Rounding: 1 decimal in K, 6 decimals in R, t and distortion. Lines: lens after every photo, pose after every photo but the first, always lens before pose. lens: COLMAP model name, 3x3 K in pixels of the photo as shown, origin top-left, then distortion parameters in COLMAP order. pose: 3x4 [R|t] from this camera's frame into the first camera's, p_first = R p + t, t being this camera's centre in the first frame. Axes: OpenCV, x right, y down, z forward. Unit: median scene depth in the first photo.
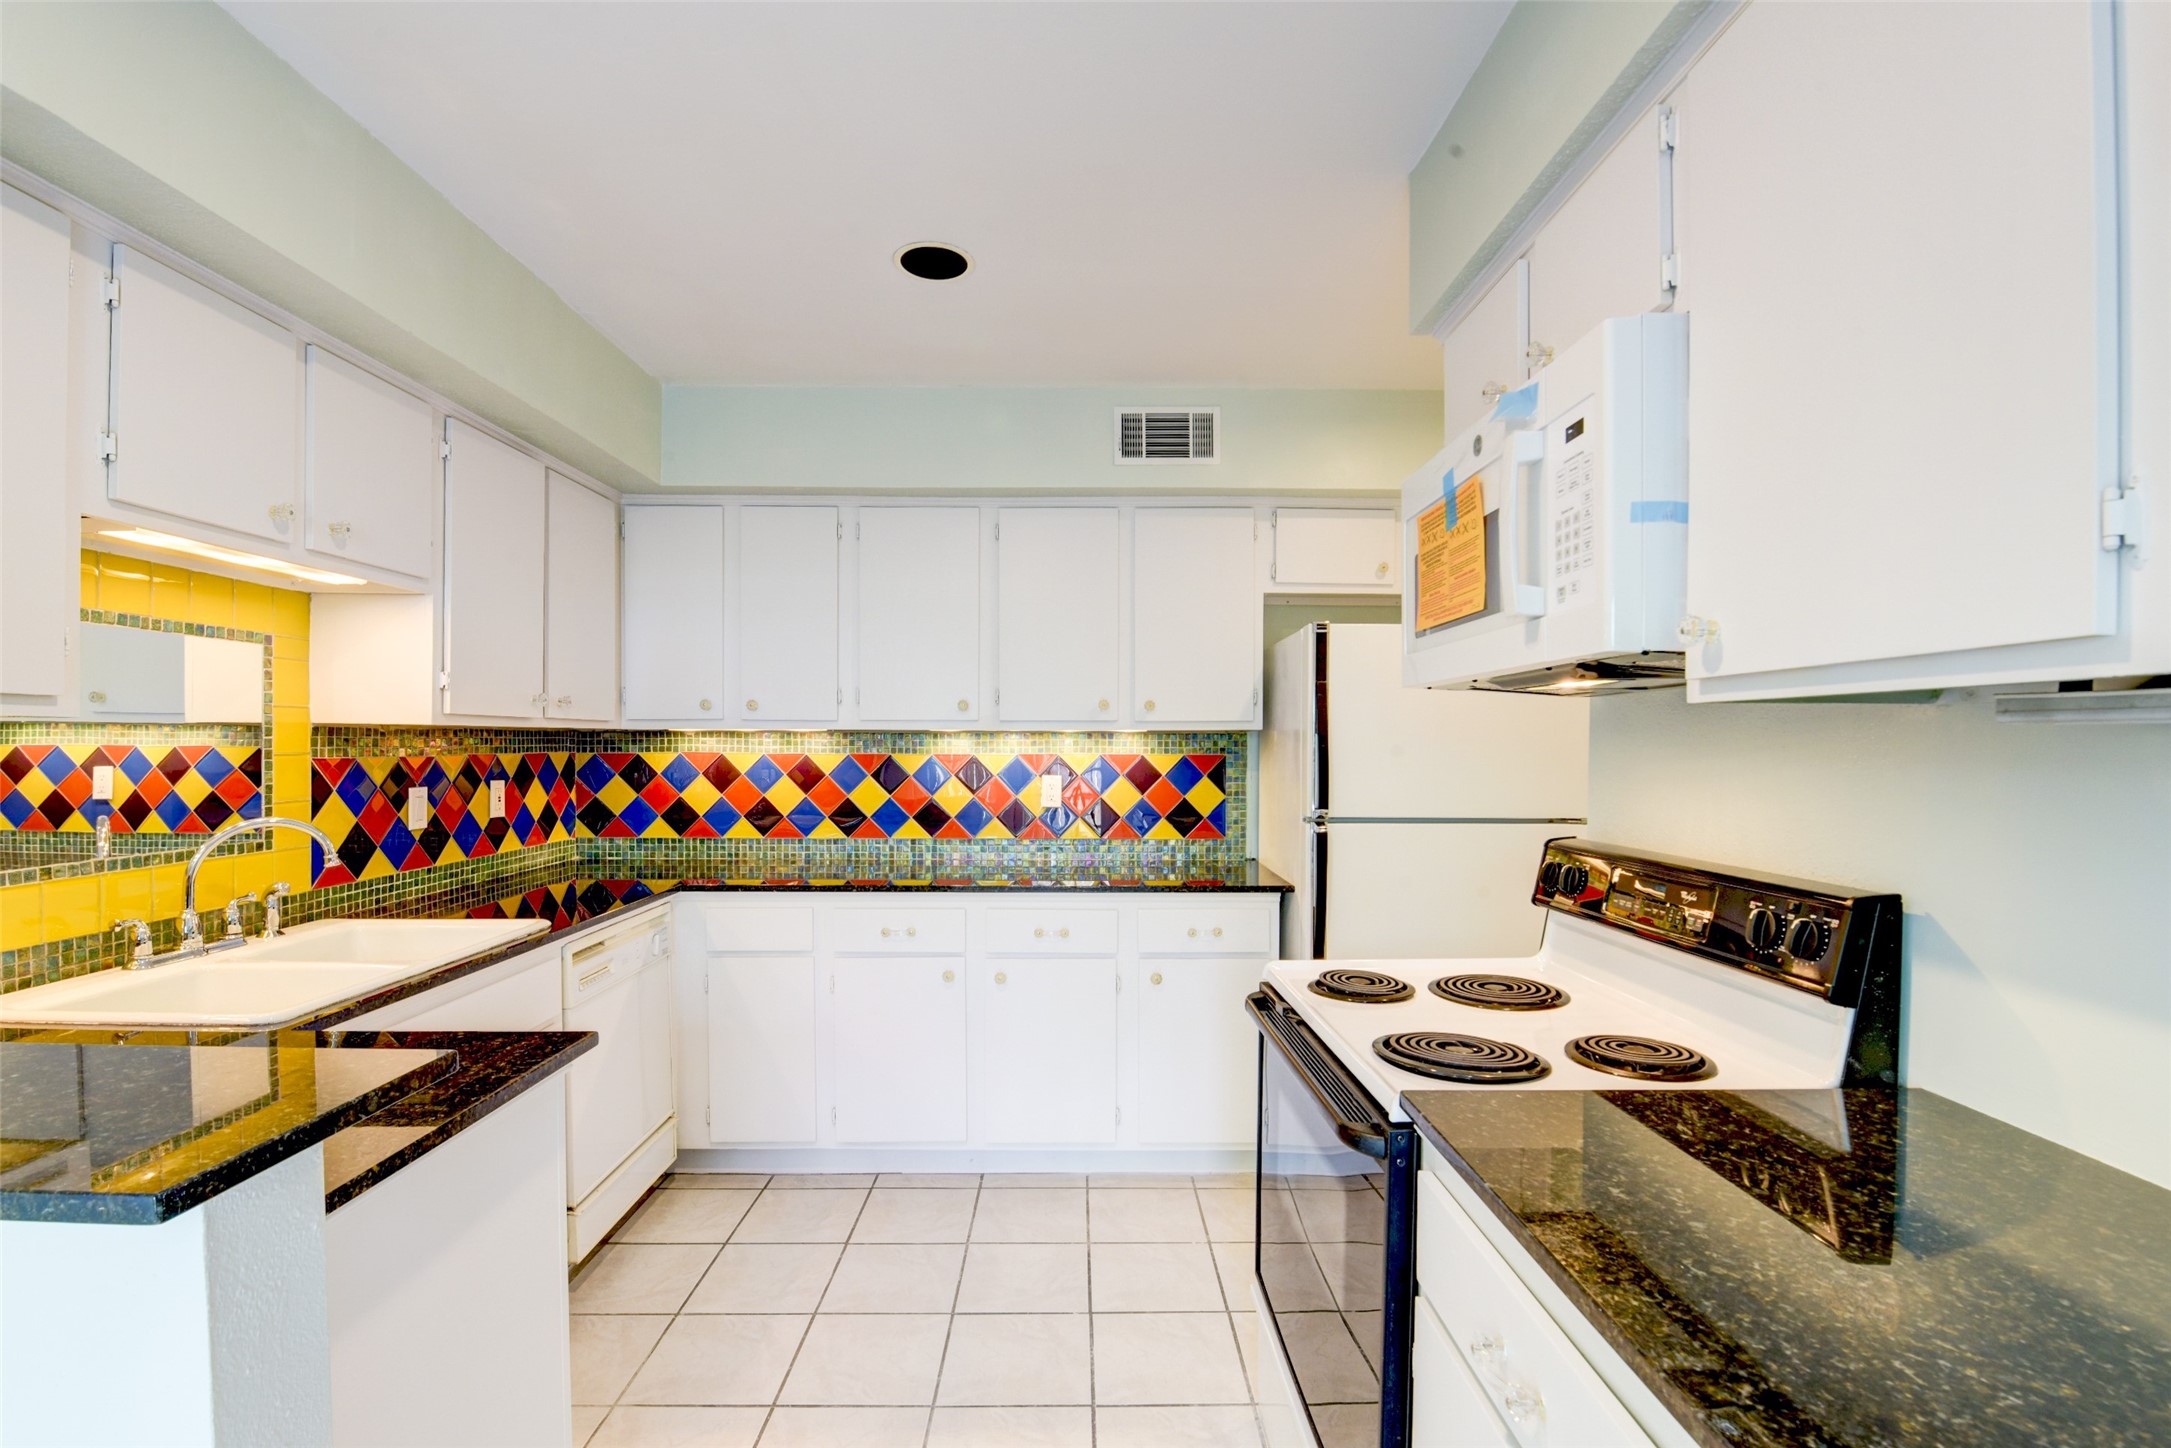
lens RADIAL K [[980.3, 0, 1059.0], [0, 980.3, 755.9], [0, 0, 1]] dist [-0.008081, -0.003269]
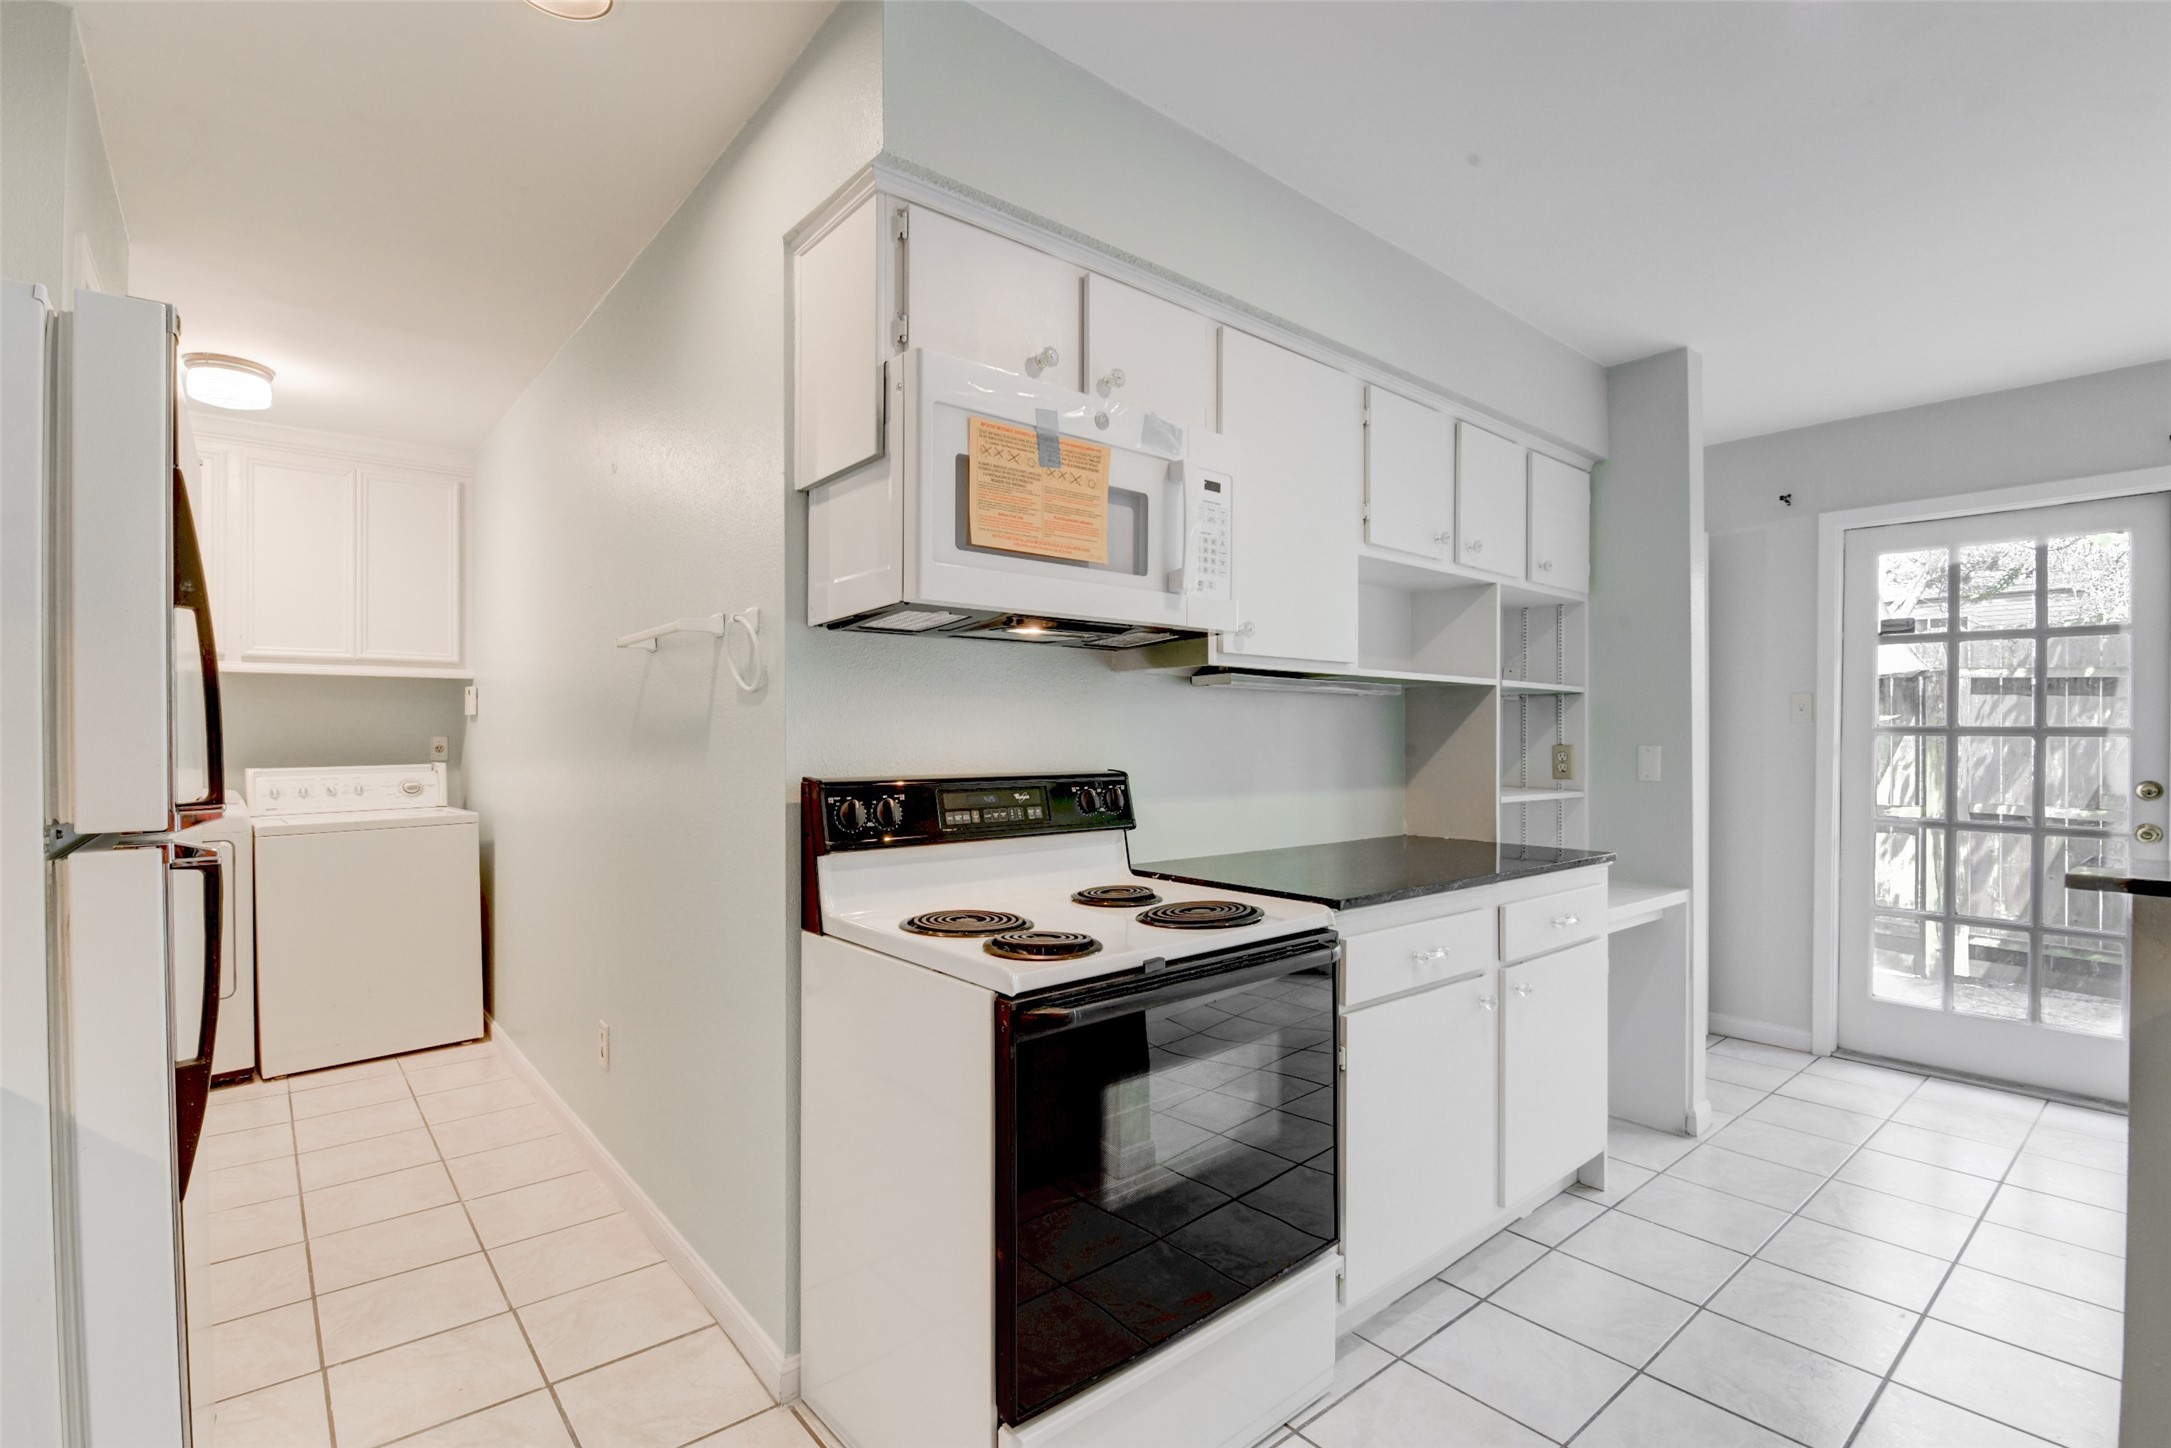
lens RADIAL K [[980.3, 0, 1090.6], [0, 980.3, 741.4], [0, 0, 1]] dist [-0.008081, -0.003269]
pose [[-0.650535, -0.004104, 0.759465, -0.207034], [0.006800, 0.999914, 0.011229, 0.022967], [-0.759446, 0.012469, -0.650451, 0.819589]]
